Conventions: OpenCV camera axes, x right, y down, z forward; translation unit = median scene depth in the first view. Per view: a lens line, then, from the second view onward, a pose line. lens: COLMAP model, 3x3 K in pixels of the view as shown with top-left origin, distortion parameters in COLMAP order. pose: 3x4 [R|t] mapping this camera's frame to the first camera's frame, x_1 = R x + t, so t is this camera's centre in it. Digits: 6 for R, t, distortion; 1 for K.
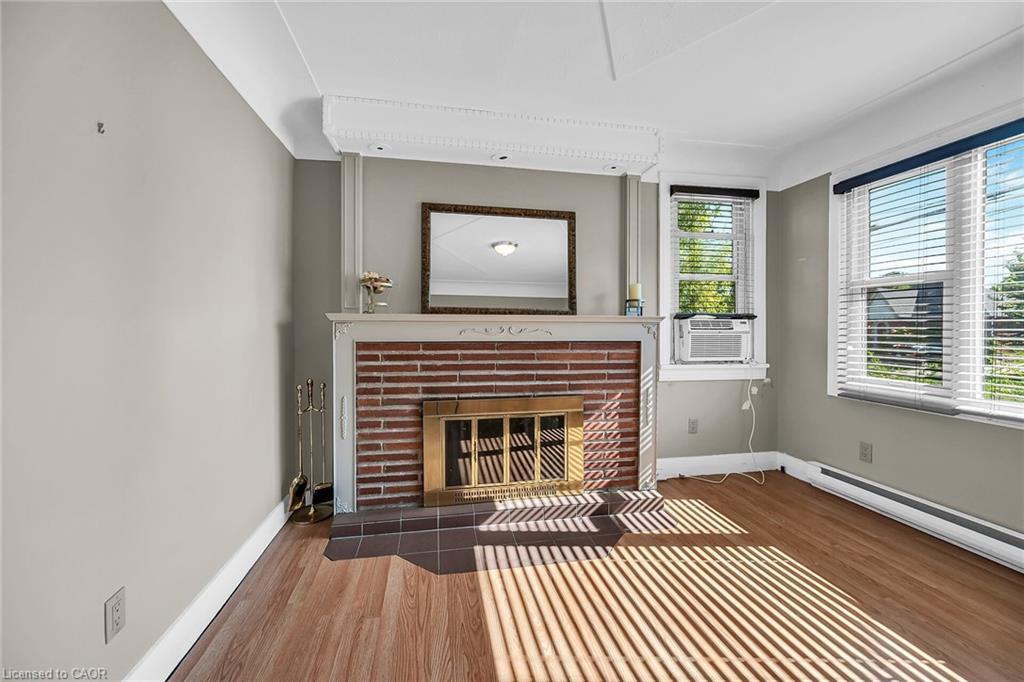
lens RADIAL K [[431.5, 0, 536.9], [0, 431.5, 330.0], [0, 0, 1]] dist [-0.002065, -0.000104]
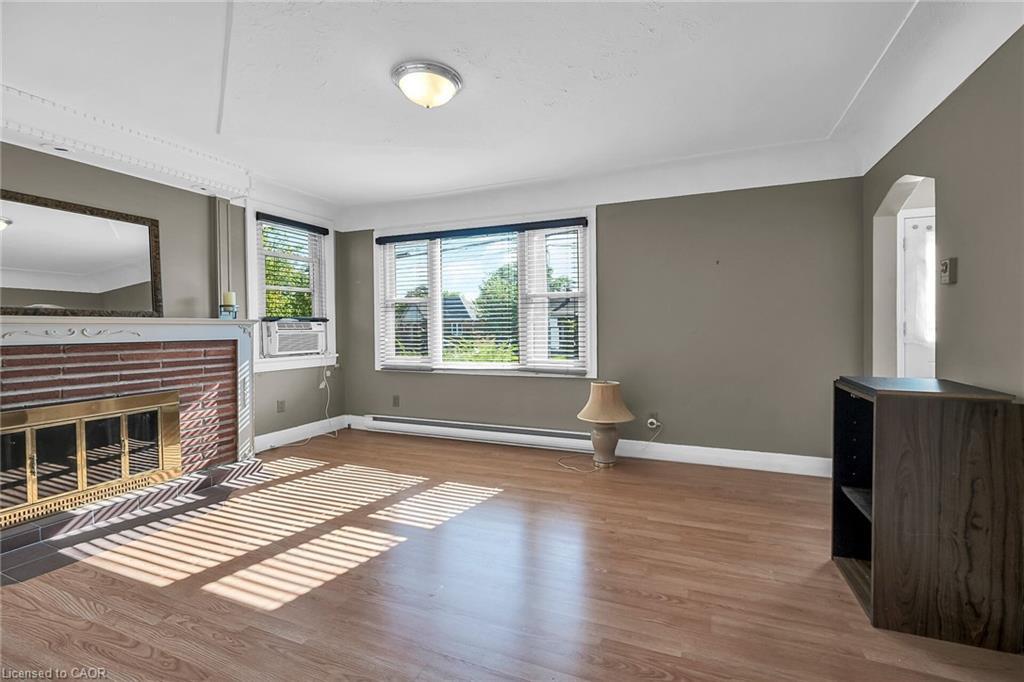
lens RADIAL K [[398.6, 0, 529.1], [0, 398.6, 336.5], [0, 0, 1]] dist [-0.000364, -0.000145]
pose [[0.577447, -0.024887, 0.816049, -0.202845], [0.013535, 0.999690, 0.020909, 0.004598], [-0.816316, -0.001028, 0.577605, -0.325907]]
